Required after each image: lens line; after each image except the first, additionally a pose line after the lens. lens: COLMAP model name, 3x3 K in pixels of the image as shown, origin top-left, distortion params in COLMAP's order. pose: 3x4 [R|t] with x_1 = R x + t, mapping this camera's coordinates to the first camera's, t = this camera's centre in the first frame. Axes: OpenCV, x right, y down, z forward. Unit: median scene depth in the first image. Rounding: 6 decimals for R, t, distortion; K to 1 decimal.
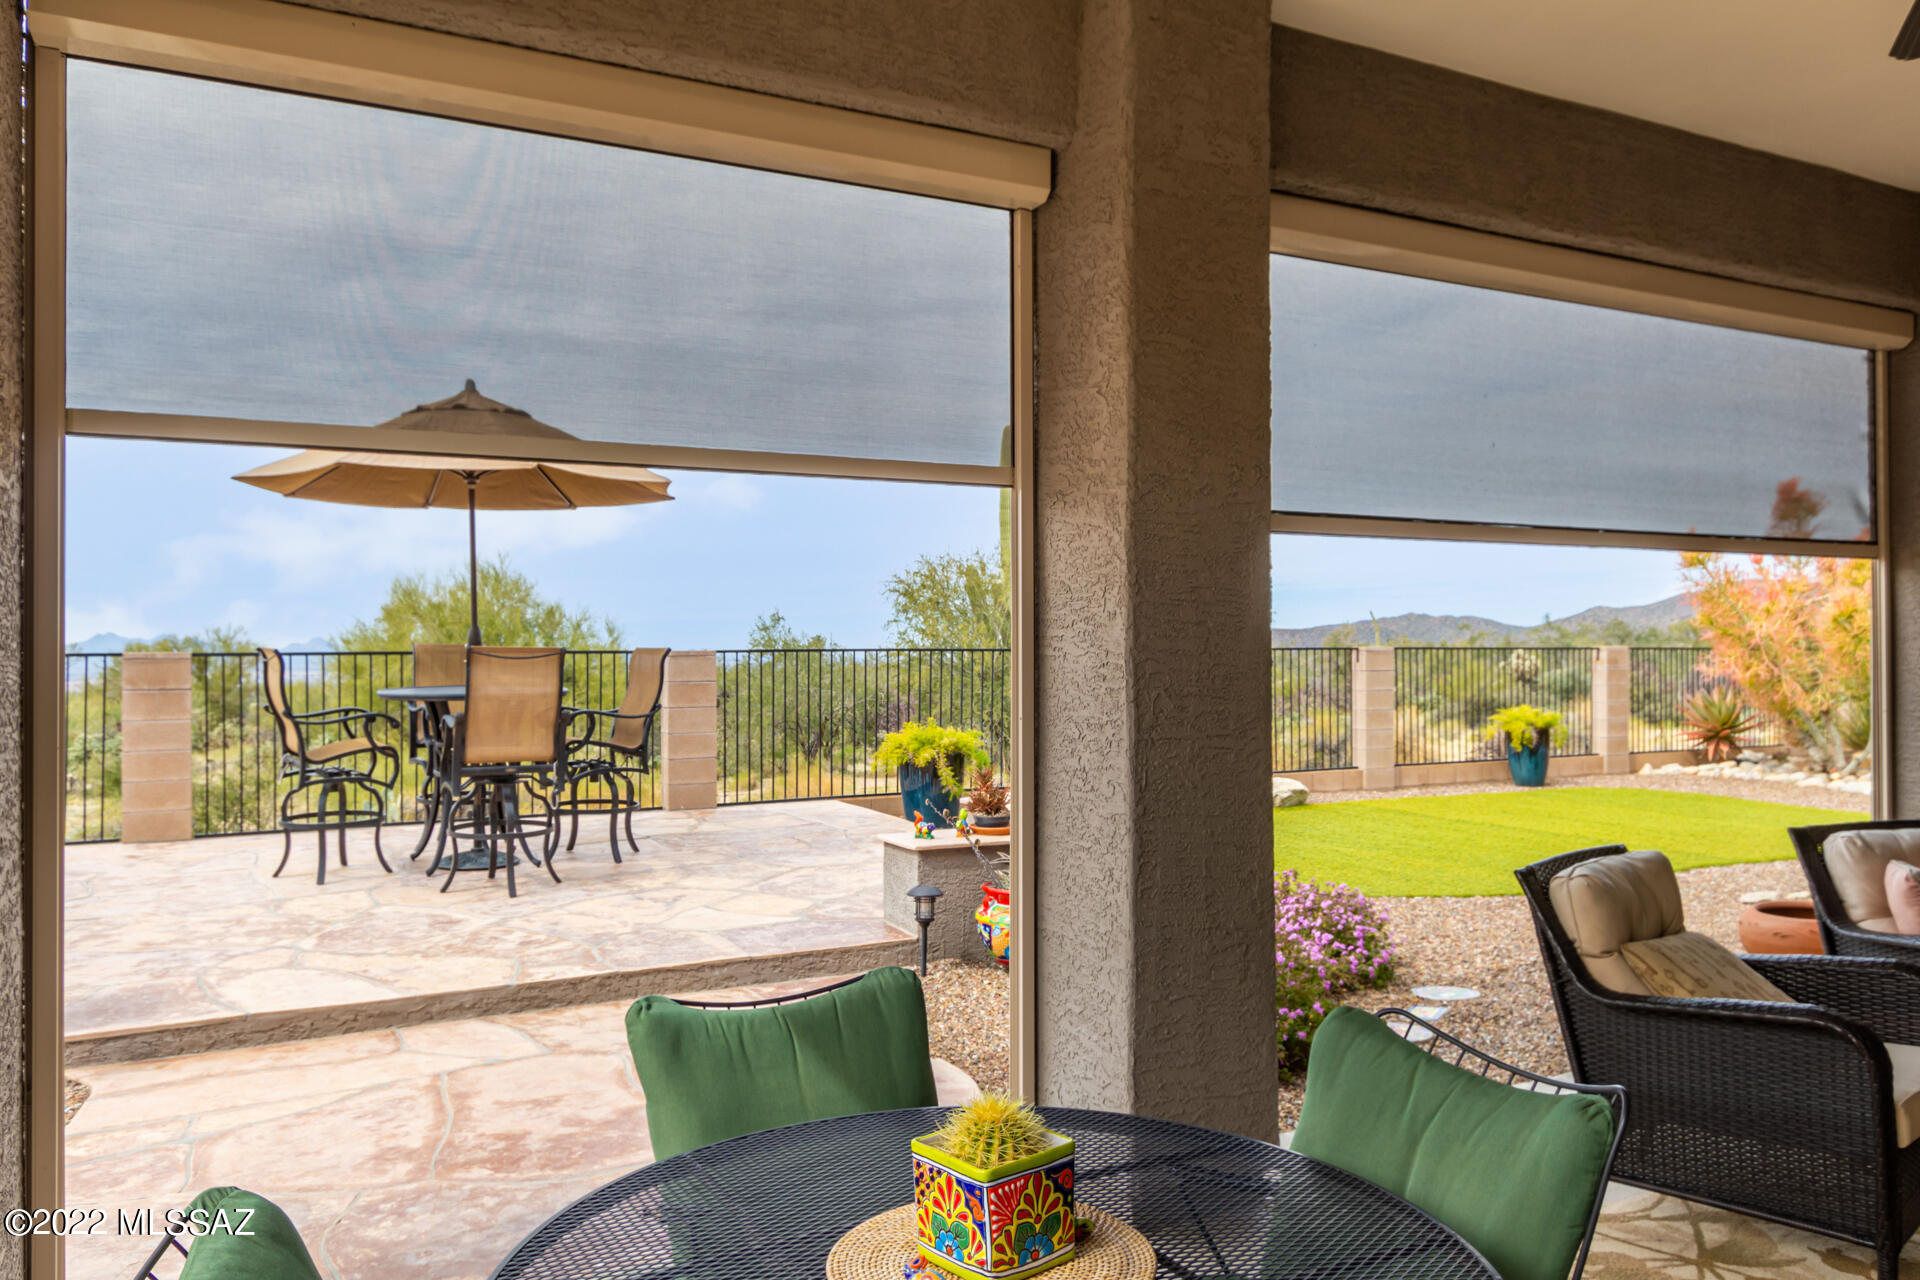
lens RADIAL K [[1354.4, 0, 964.9], [0, 1354.4, 627.5], [0, 0, 1]] dist [-0.005252, 0.000673]
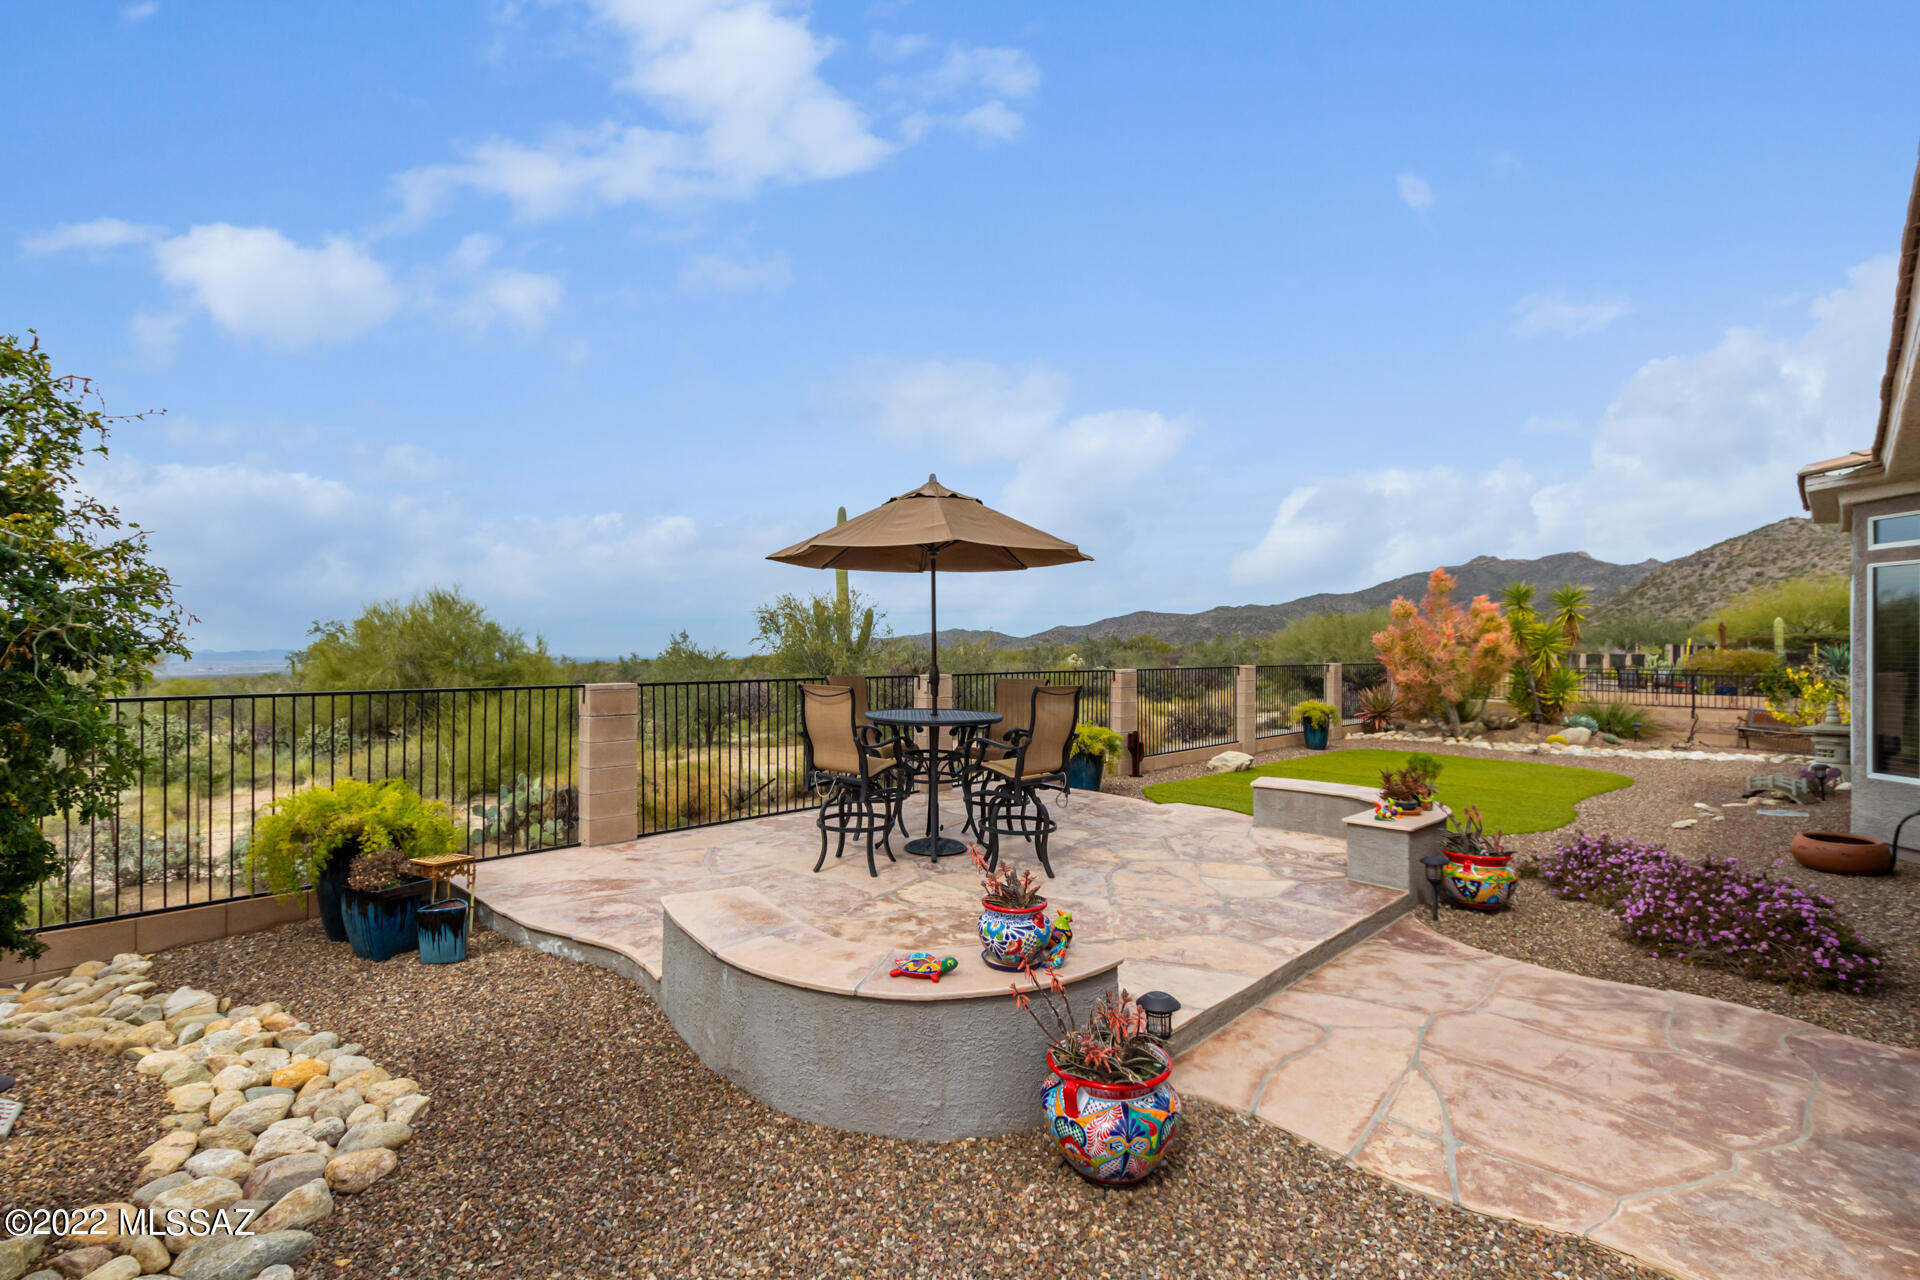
lens RADIAL K [[885.0, 0, 912.0], [0, 885.0, 671.4], [0, 0, 1]] dist [0.002633, -0.001972]
pose [[0.960670, -0.004090, 0.277661, -0.548601], [-0.006924, 0.999228, 0.038674, -0.023514], [-0.277605, -0.039075, 0.959900, 0.182734]]
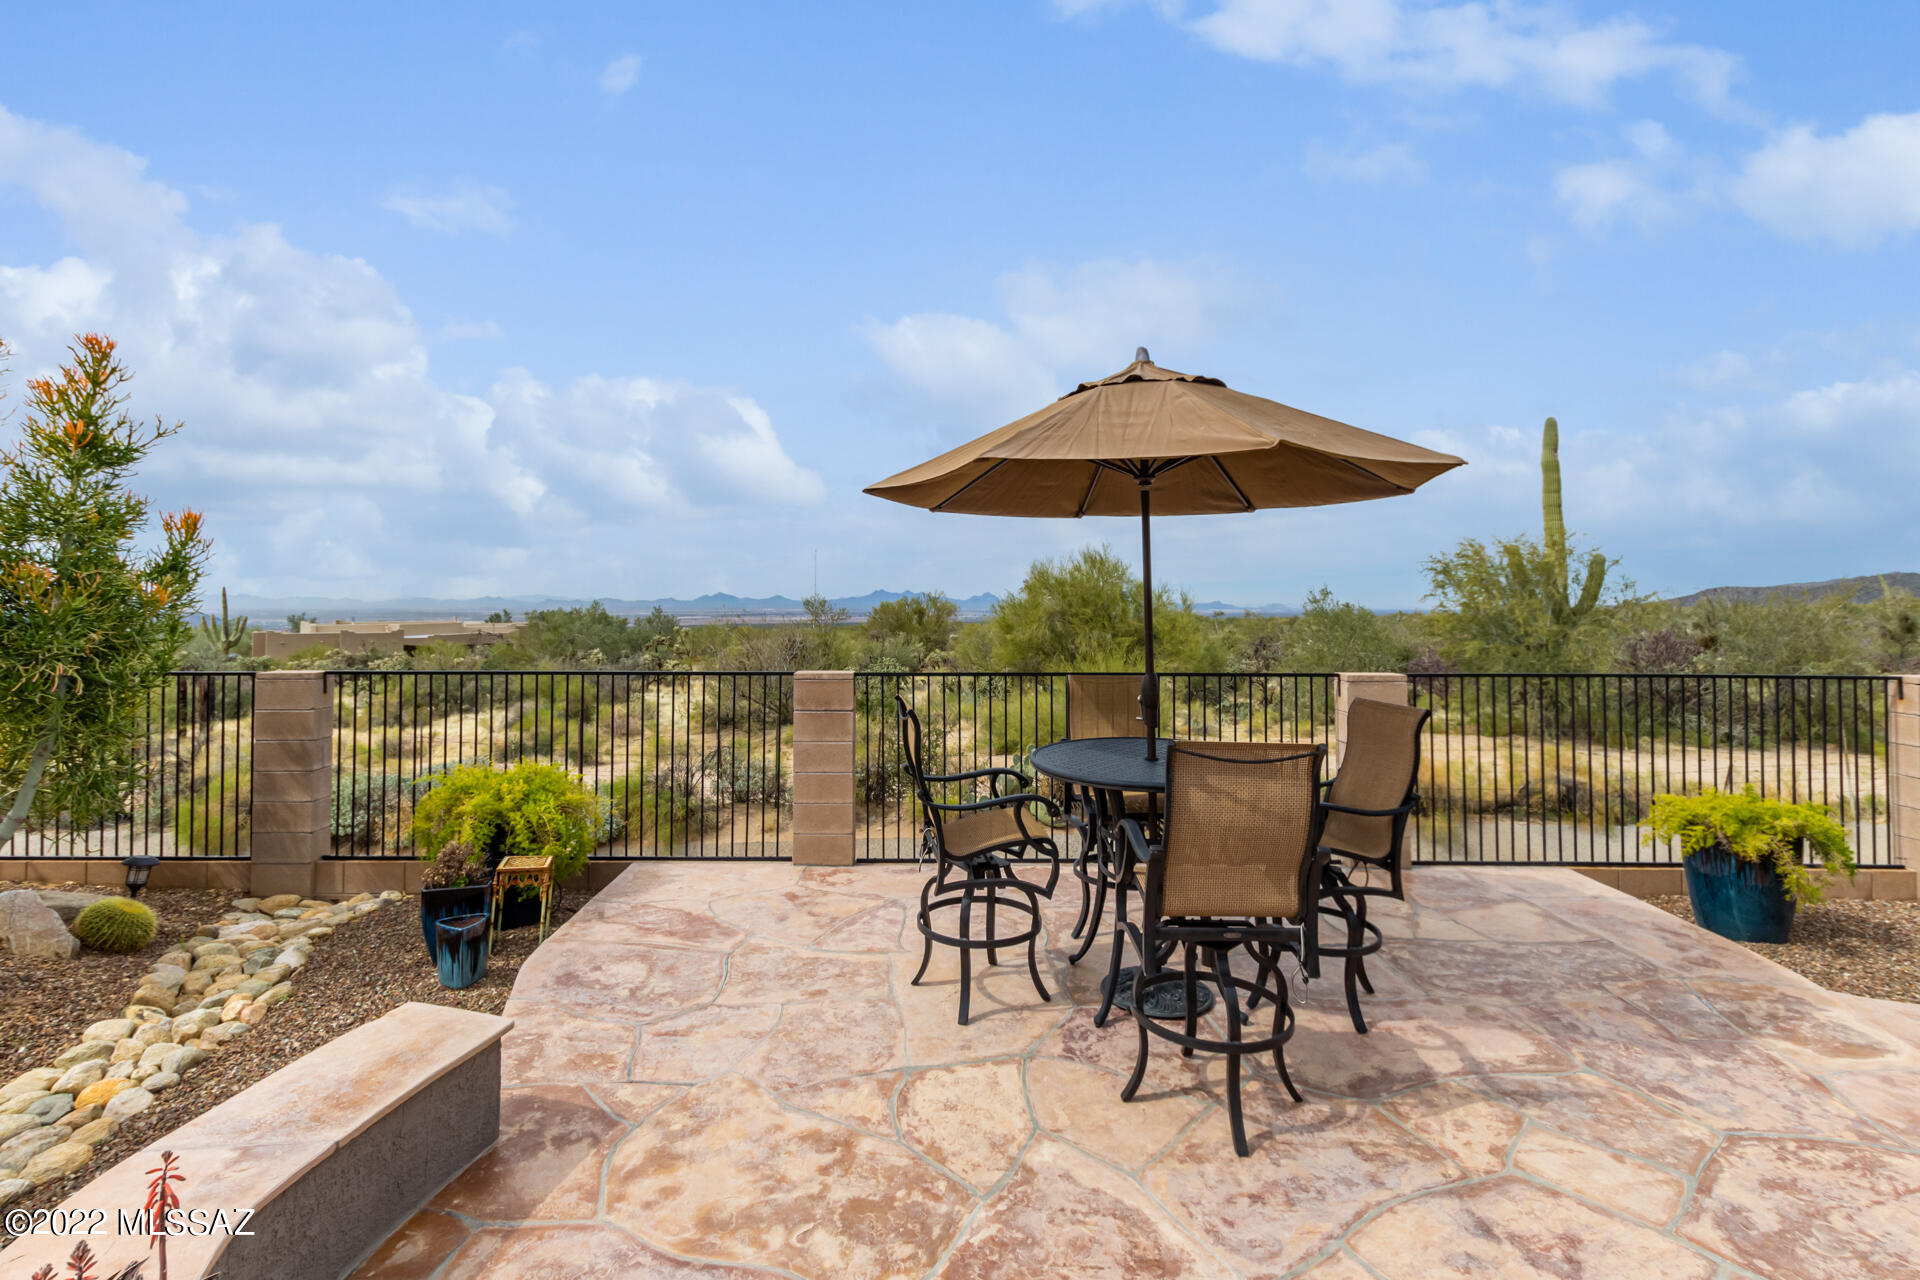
lens RADIAL K [[885.0, 0, 944.8], [0, 885.0, 572.5], [0, 0, 1]] dist [0.002633, -0.001972]
pose [[0.880167, -0.007996, -0.474596, -0.205096], [0.001017, 0.999888, -0.014960, -0.044475], [0.474663, 0.012685, 0.880076, 0.459090]]
